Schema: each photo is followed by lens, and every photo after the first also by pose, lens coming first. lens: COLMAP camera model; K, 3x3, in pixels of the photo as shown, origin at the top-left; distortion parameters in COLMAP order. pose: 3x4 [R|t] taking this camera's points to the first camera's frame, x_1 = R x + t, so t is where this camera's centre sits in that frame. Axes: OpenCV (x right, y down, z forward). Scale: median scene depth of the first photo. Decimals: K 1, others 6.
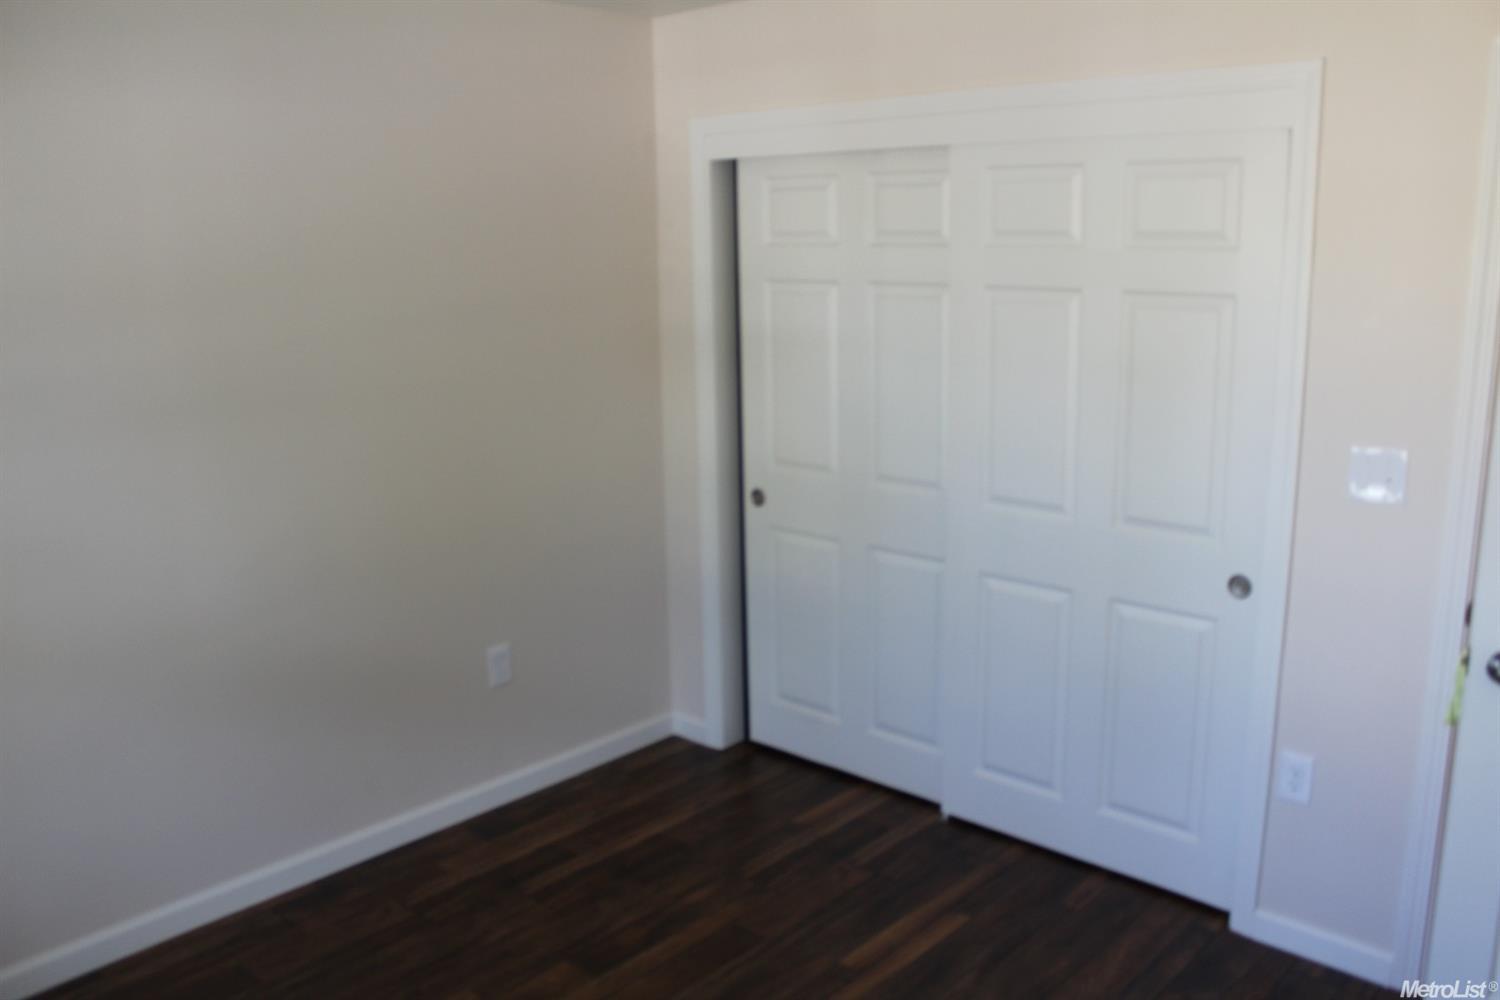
lens RADIAL K [[1269.3, 0, 761.8], [0, 1269.3, 504.5], [0, 0, 1]] dist [-0.189947, 0.179447]
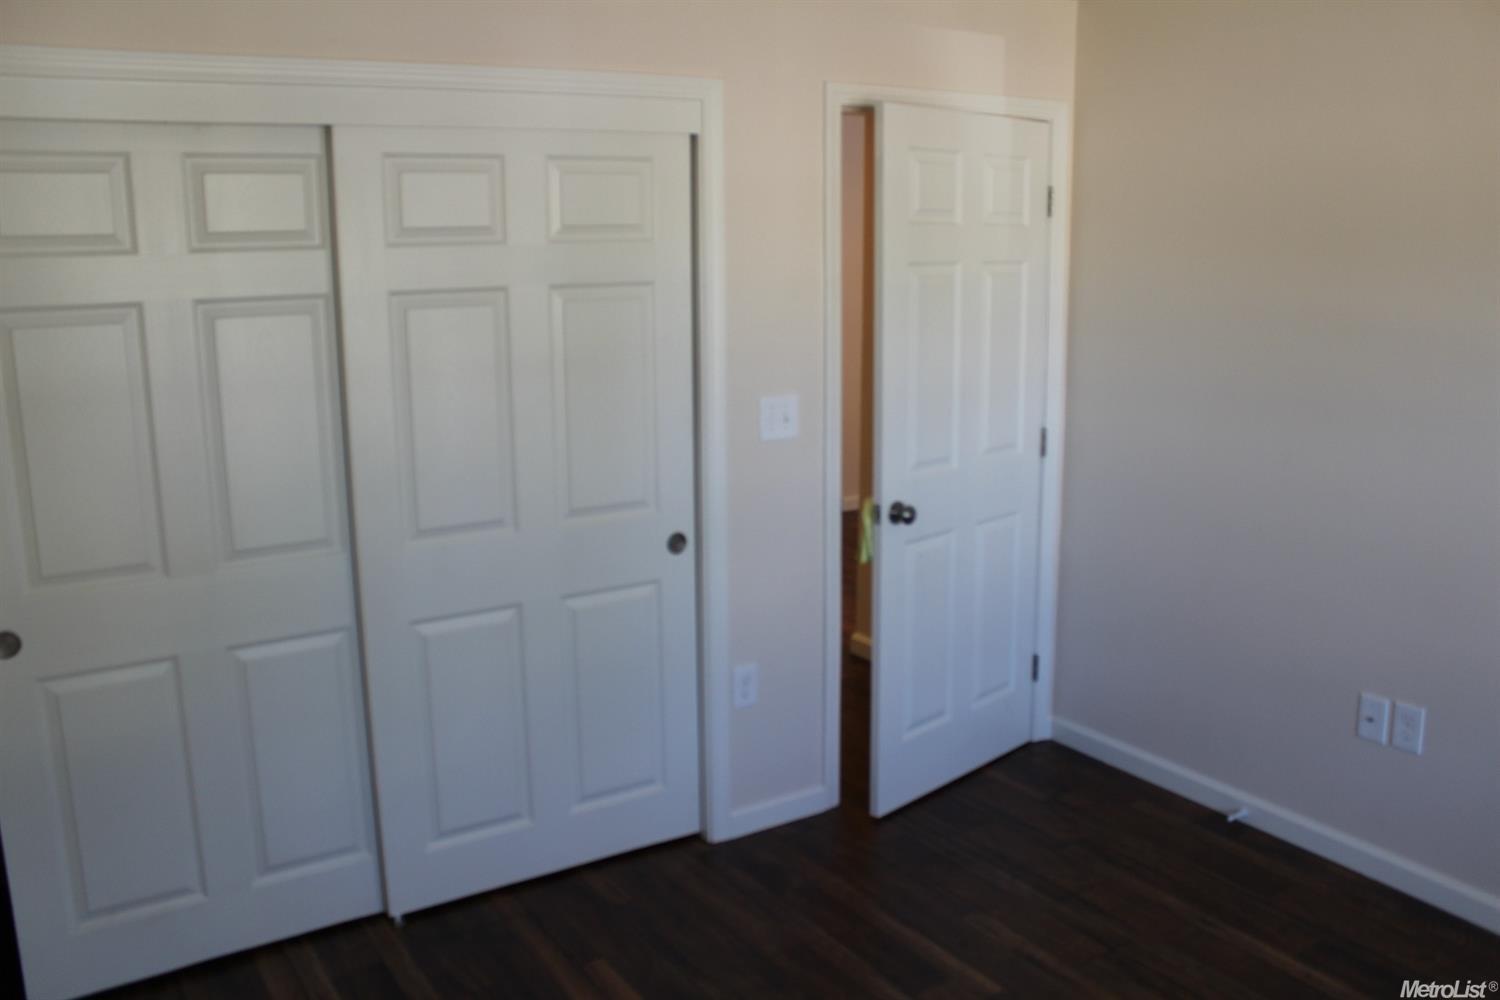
lens RADIAL K [[1269.3, 0, 761.8], [0, 1269.3, 504.5], [0, 0, 1]] dist [-0.189947, 0.179447]
pose [[0.211438, -0.186829, 0.959369, -0.620420], [0.199261, 0.969185, 0.144825, -0.106676], [-0.956864, 0.160544, 0.242151, 0.588764]]
